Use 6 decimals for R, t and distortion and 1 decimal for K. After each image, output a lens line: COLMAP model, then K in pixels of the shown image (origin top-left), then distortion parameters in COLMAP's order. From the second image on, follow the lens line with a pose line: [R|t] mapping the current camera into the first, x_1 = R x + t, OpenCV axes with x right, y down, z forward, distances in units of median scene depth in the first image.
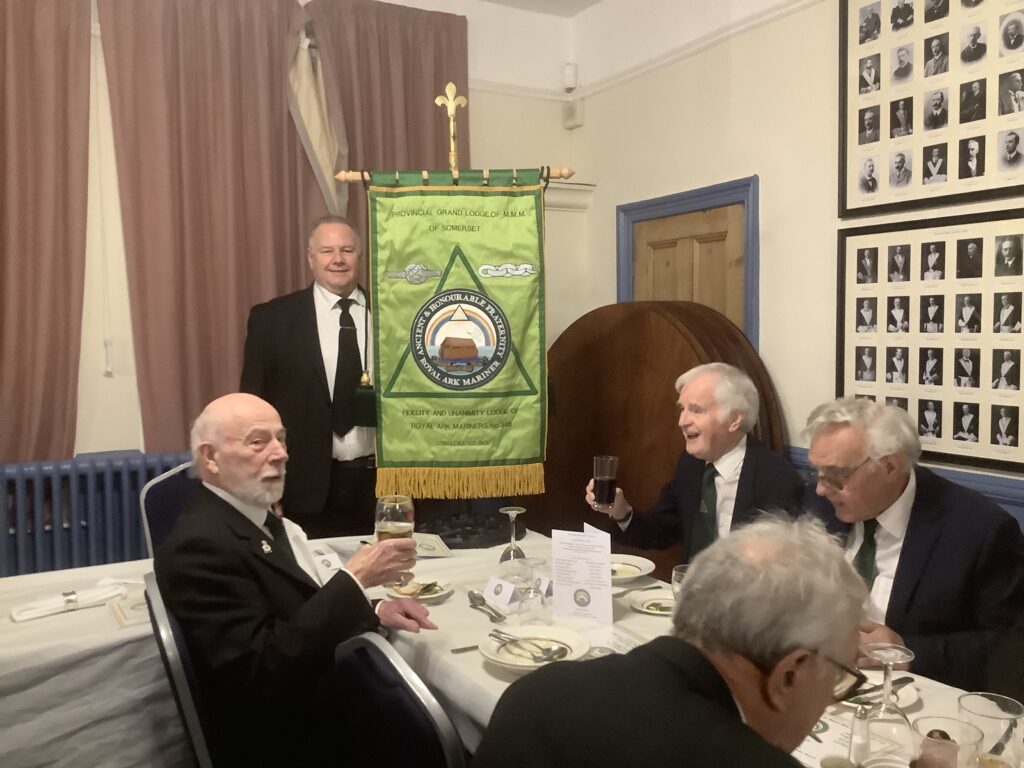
lens RADIAL K [[946.4, 0, 511.8], [0, 946.4, 374.4], [0, 0, 1]] dist [0.026656, -0.040322]
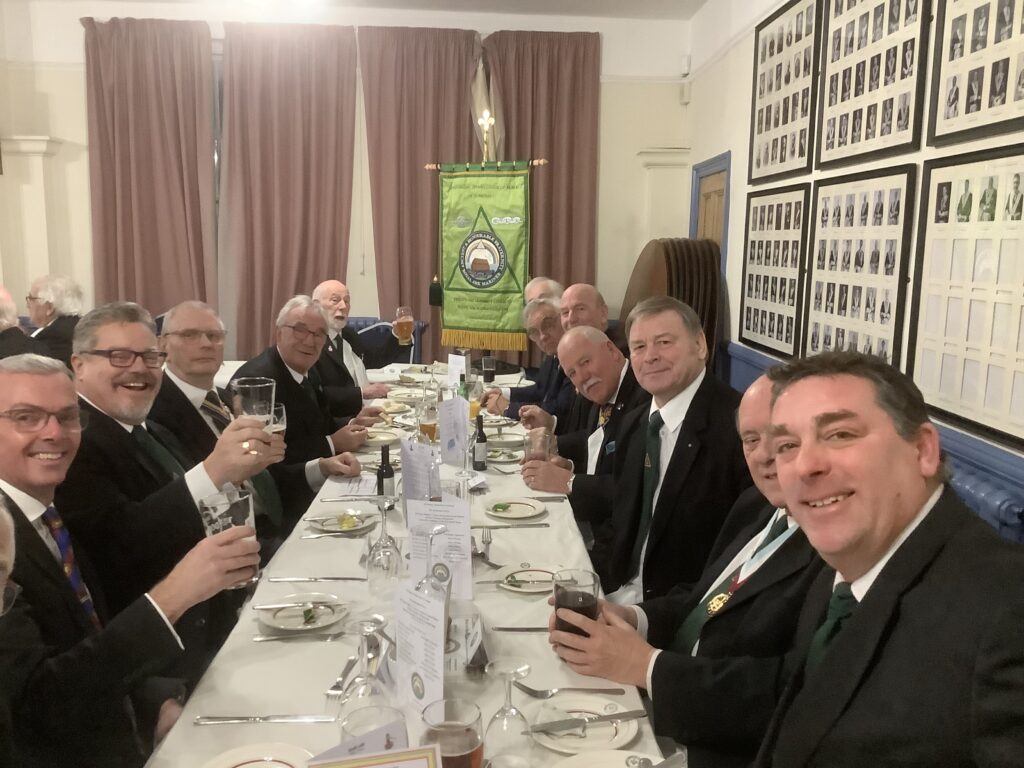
lens RADIAL K [[946.4, 0, 512.6], [0, 946.4, 390.5], [0, 0, 1]] dist [0.026656, -0.040322]
pose [[0.882071, 0.099168, -0.460561, 0.837987], [-0.049028, 0.991609, 0.119615, -0.008463], [0.468559, -0.082928, 0.879531, -0.555448]]
